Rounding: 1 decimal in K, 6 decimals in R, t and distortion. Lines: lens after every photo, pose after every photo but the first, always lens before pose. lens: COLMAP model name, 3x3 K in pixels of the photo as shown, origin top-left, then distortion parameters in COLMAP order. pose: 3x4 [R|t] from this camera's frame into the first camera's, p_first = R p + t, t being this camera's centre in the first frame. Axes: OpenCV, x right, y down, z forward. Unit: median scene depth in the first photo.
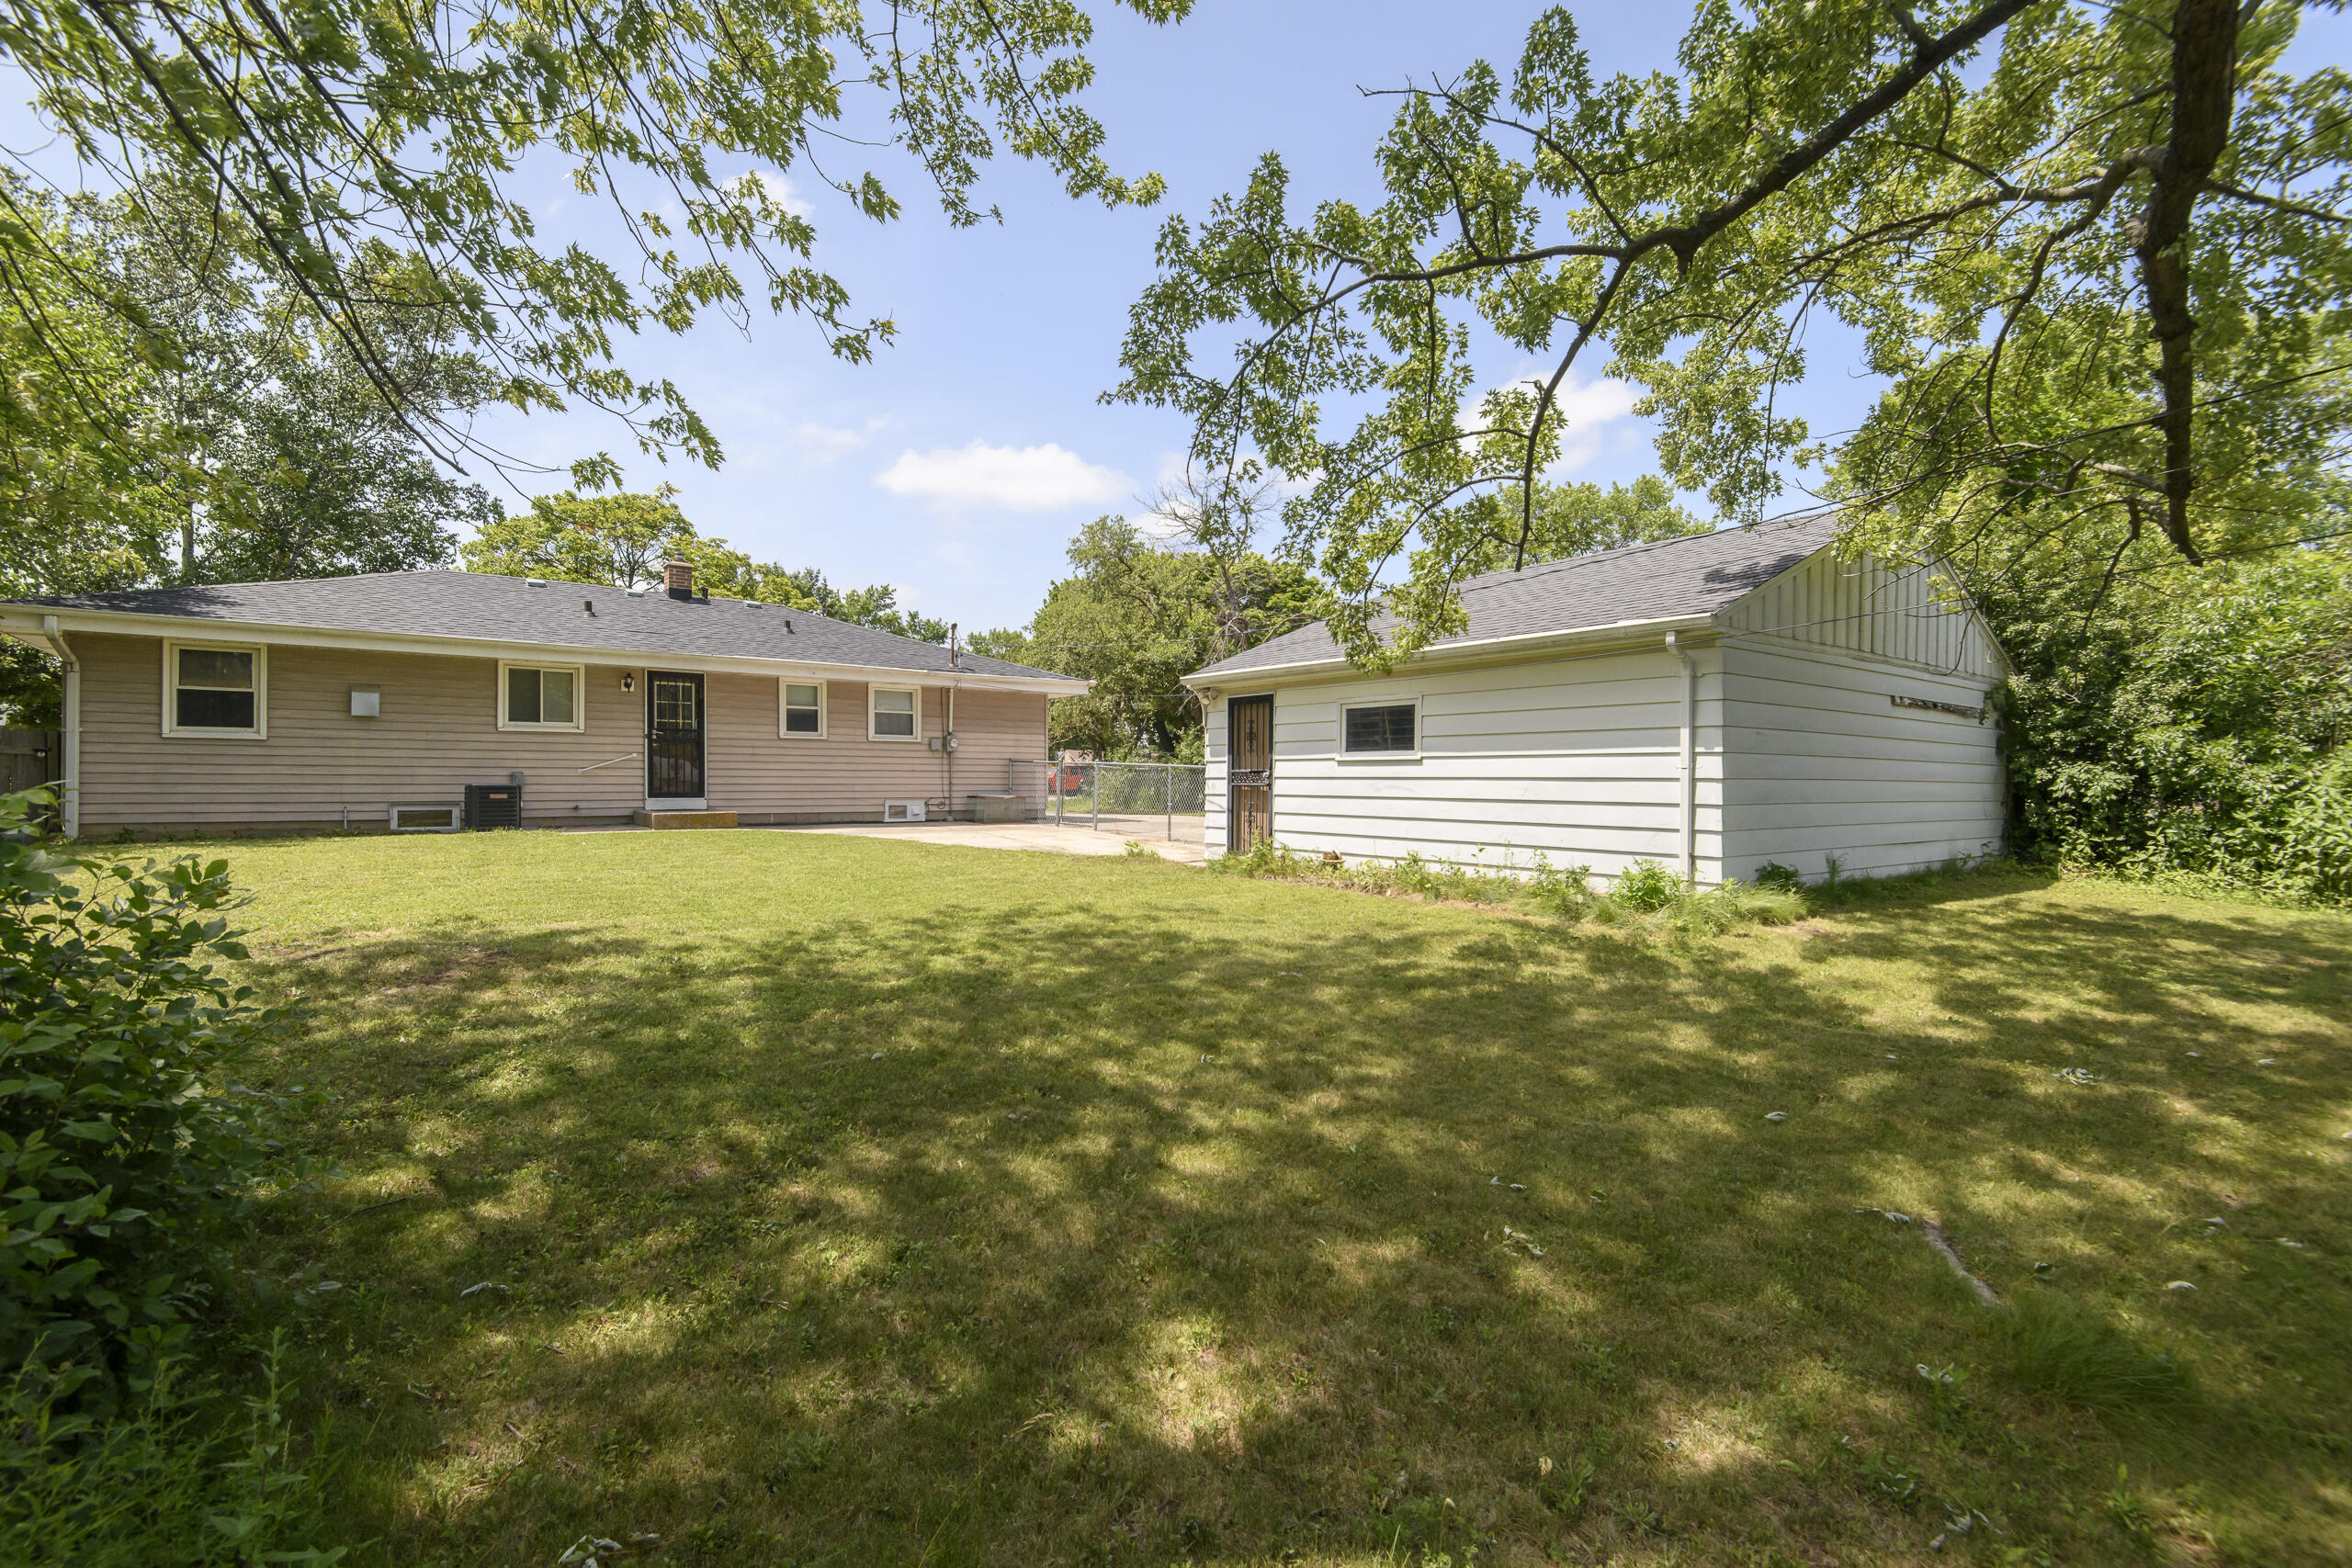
lens RADIAL K [[1080.7, 0, 1177.7], [0, 1080.7, 776.3], [0, 0, 1]] dist [0.015231, -0.010879]
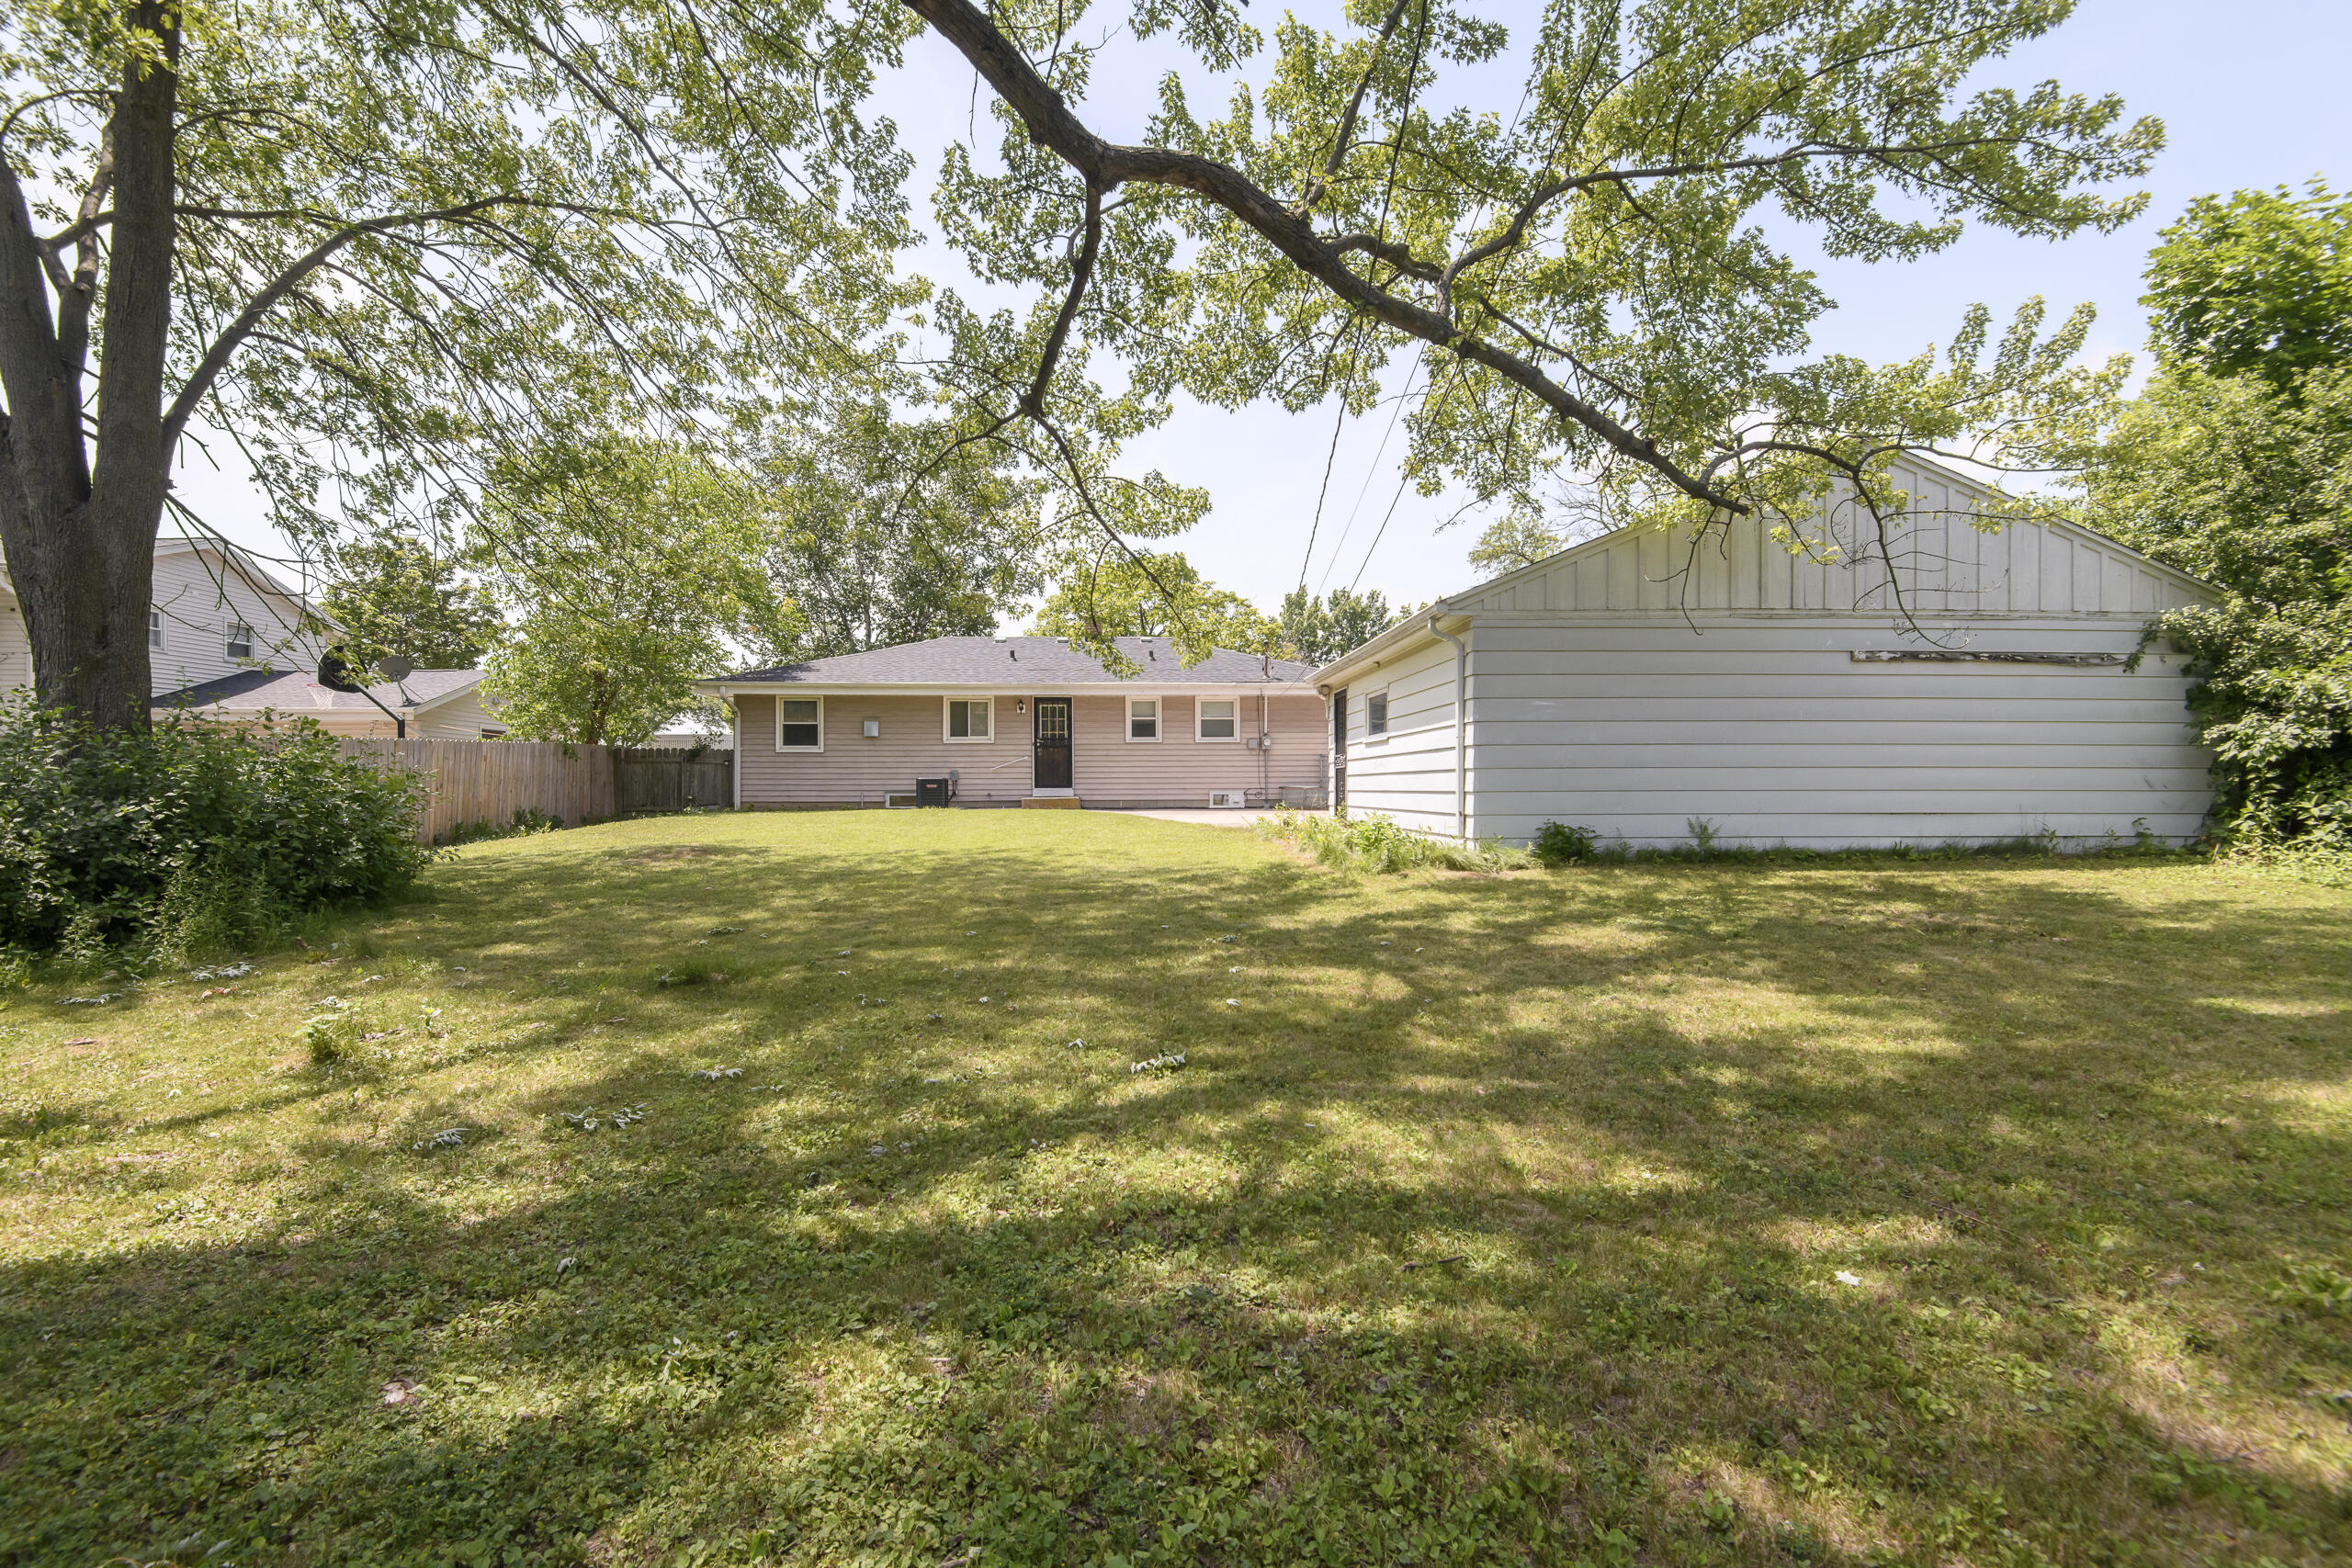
lens RADIAL K [[1080.7, 0, 1177.7], [0, 1080.7, 776.3], [0, 0, 1]] dist [0.015231, -0.010879]
pose [[0.818228, -0.014295, -0.574717, 0.529170], [0.010054, 0.999894, -0.010555, 0.024338], [0.574806, 0.002858, 0.818284, -0.039488]]
